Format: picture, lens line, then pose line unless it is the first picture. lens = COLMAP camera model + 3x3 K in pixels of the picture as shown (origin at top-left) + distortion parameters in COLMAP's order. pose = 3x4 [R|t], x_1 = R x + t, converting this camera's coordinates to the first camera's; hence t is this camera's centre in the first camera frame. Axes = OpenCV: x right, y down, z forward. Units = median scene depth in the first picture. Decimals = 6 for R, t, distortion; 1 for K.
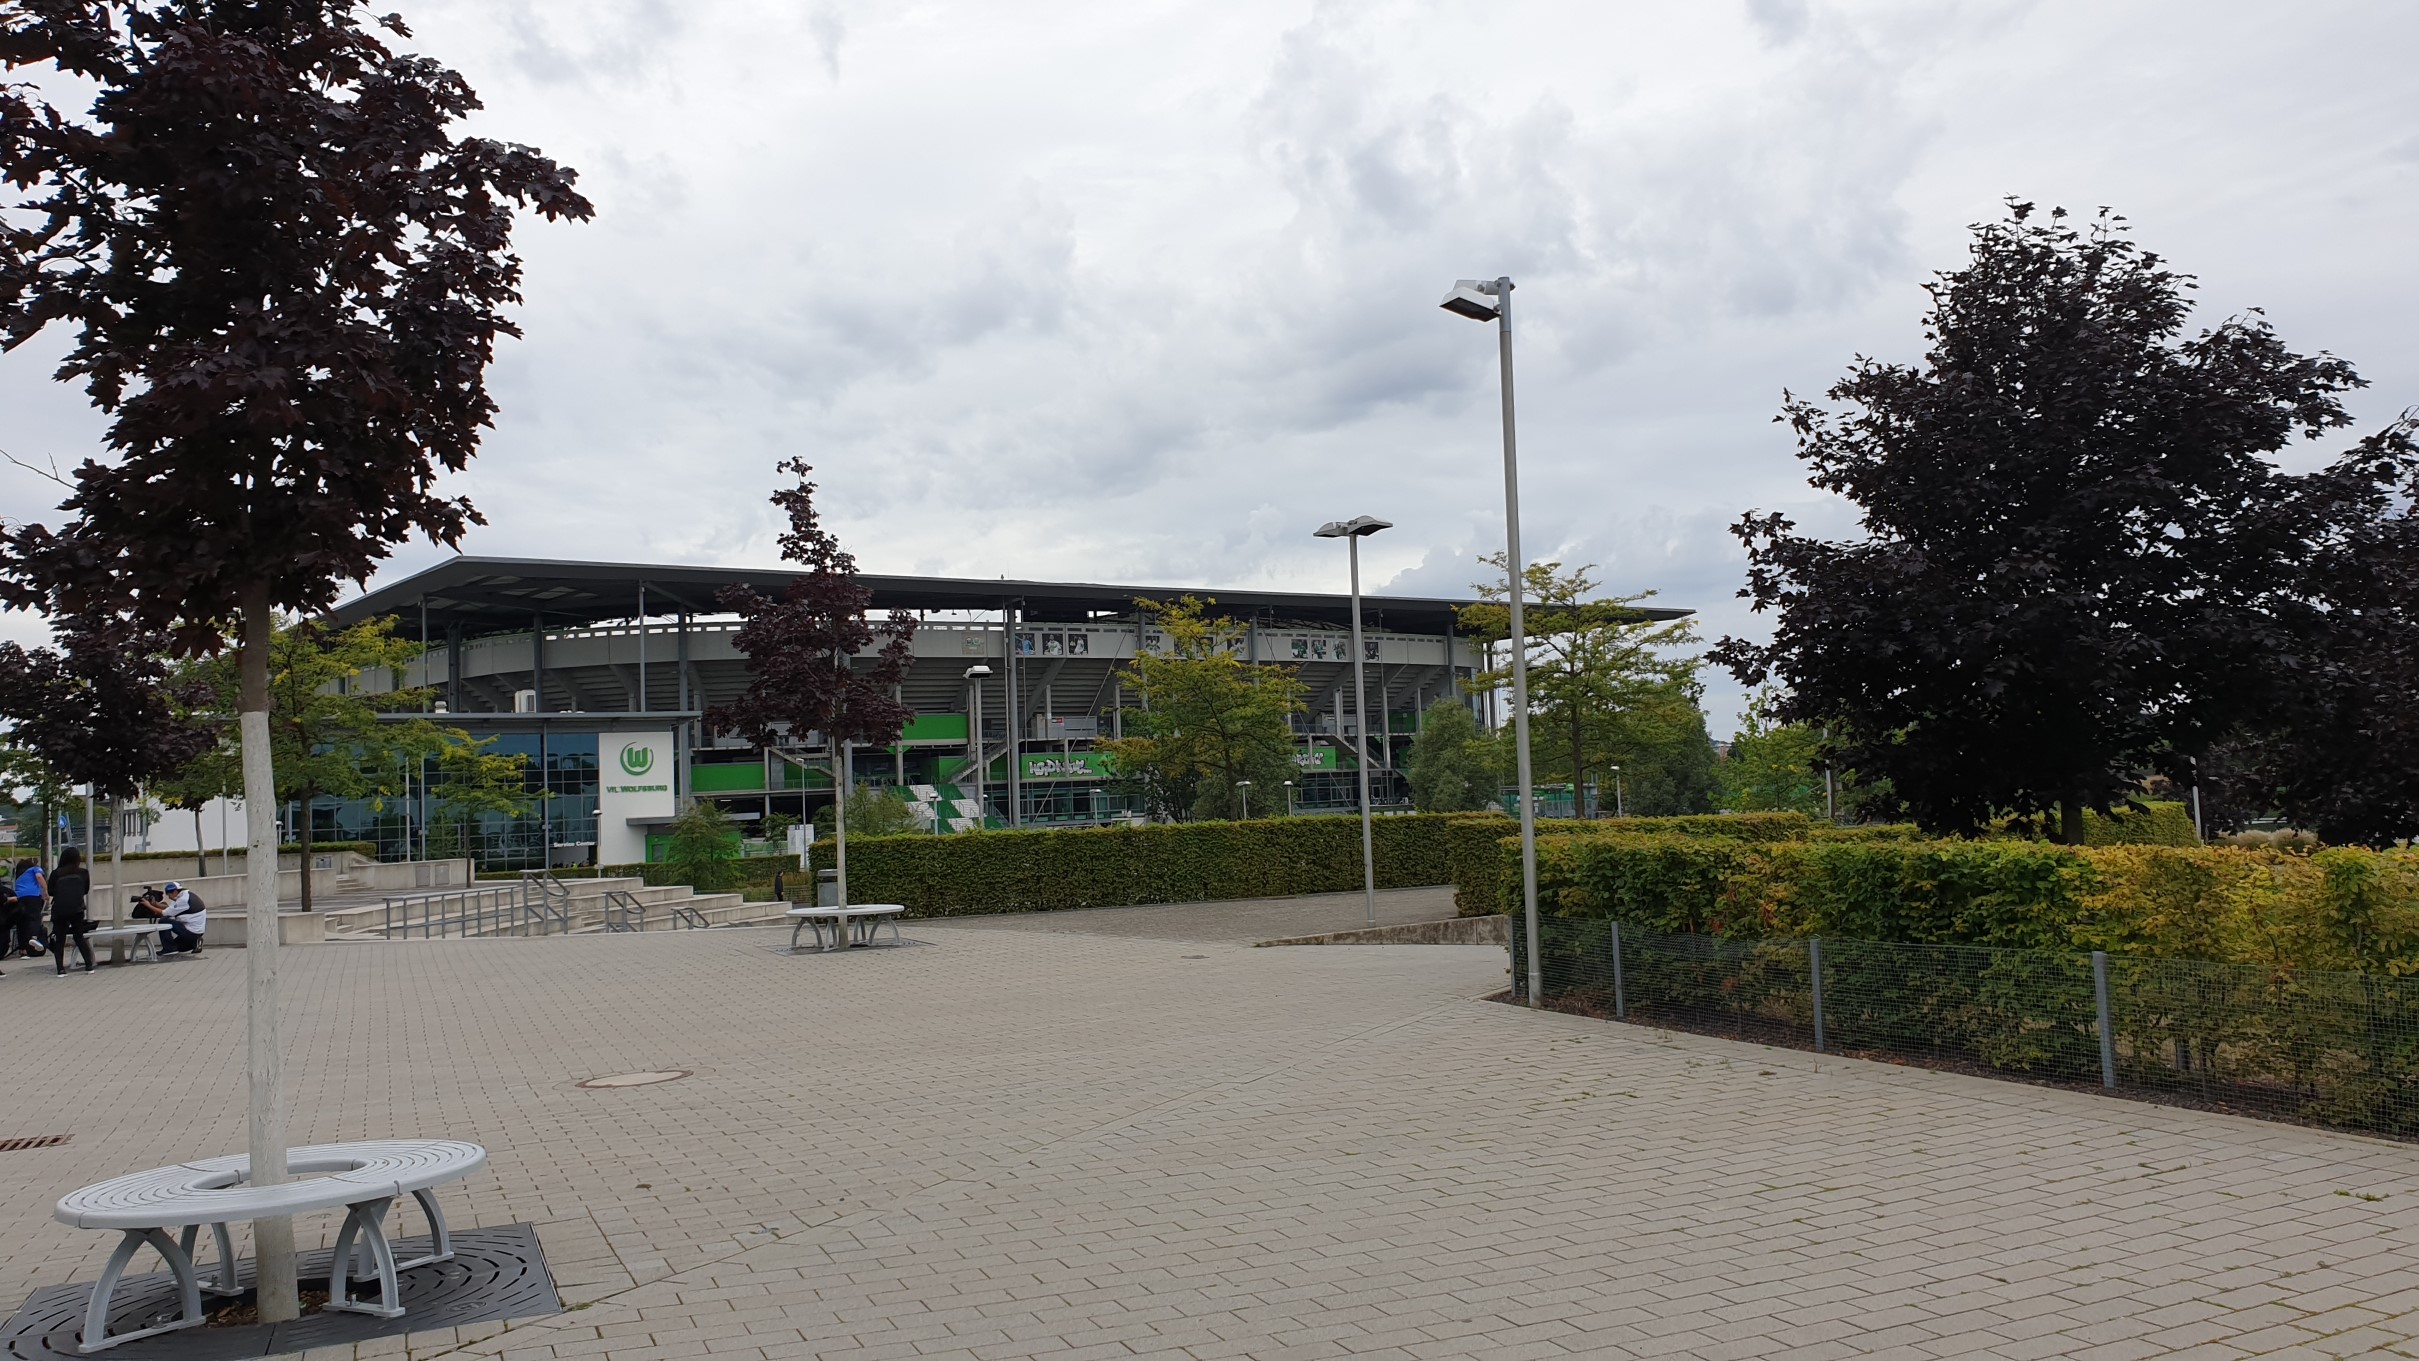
lens RADIAL K [[1784.0, 0, 1201.7], [0, 1784.0, 682.9], [0, 0, 1]] dist [-0.000176, 0.007823]
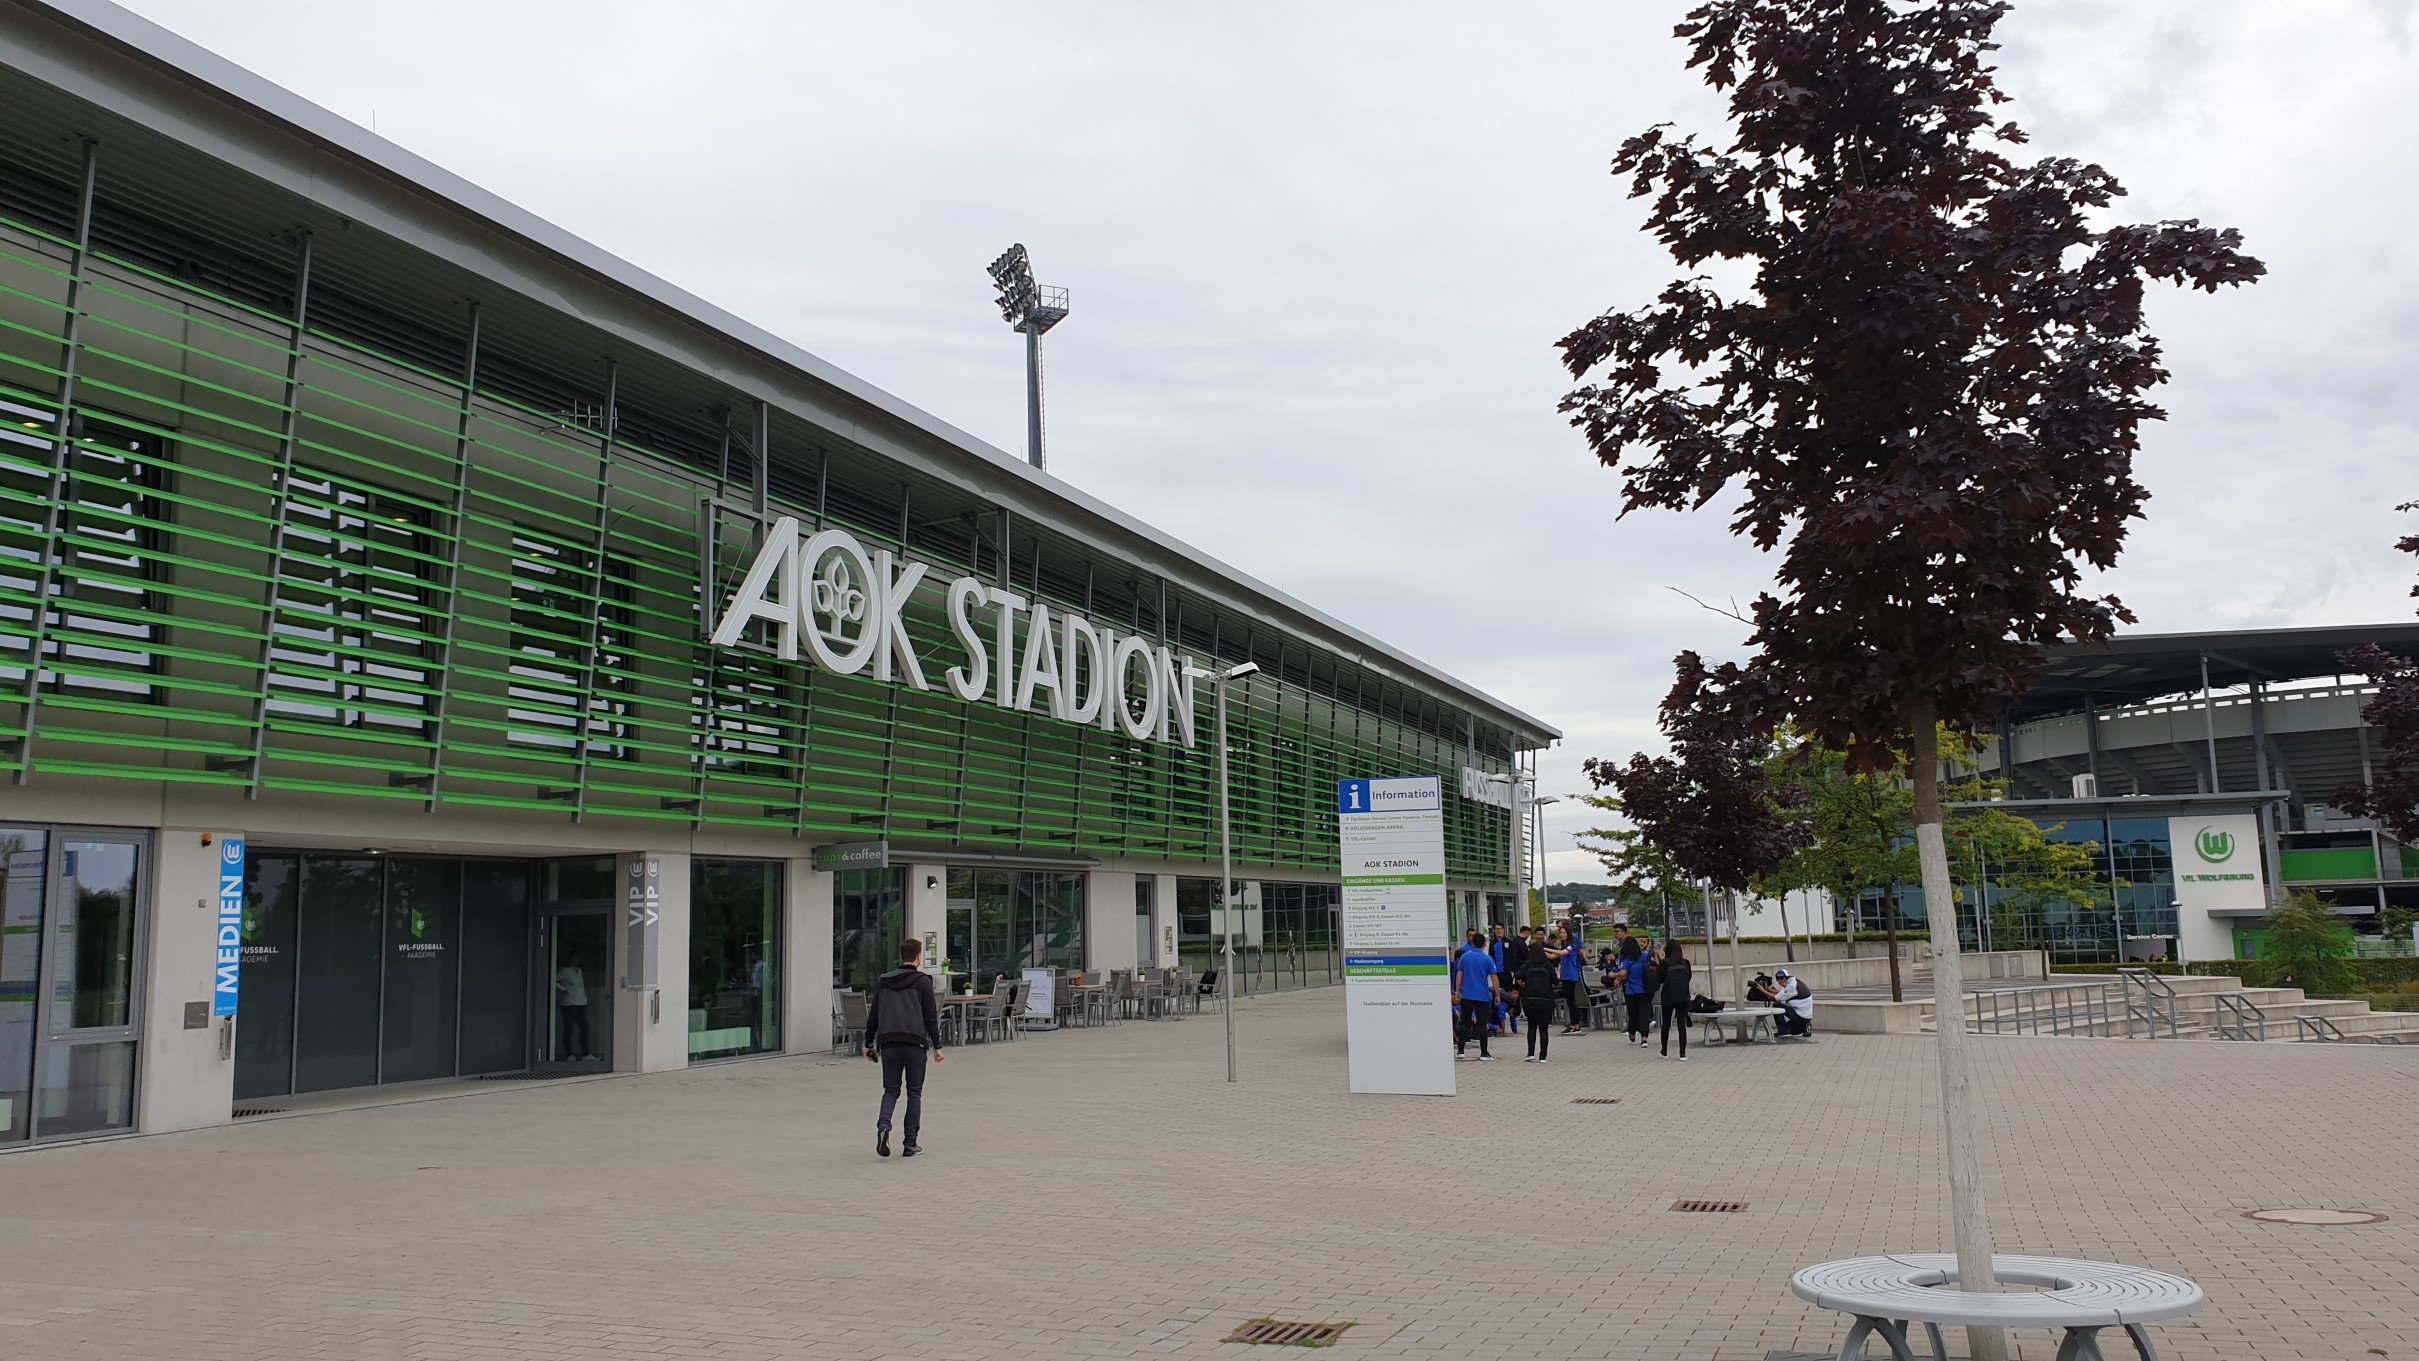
lens RADIAL K [[1784.0, 0, 1201.7], [0, 1784.0, 682.9], [0, 0, 1]] dist [-0.000176, 0.007823]
pose [[0.732692, -0.069459, -0.677007, -0.112507], [0.046296, 0.997561, -0.052243, -0.025840], [0.678984, 0.006935, 0.734120, -0.039798]]
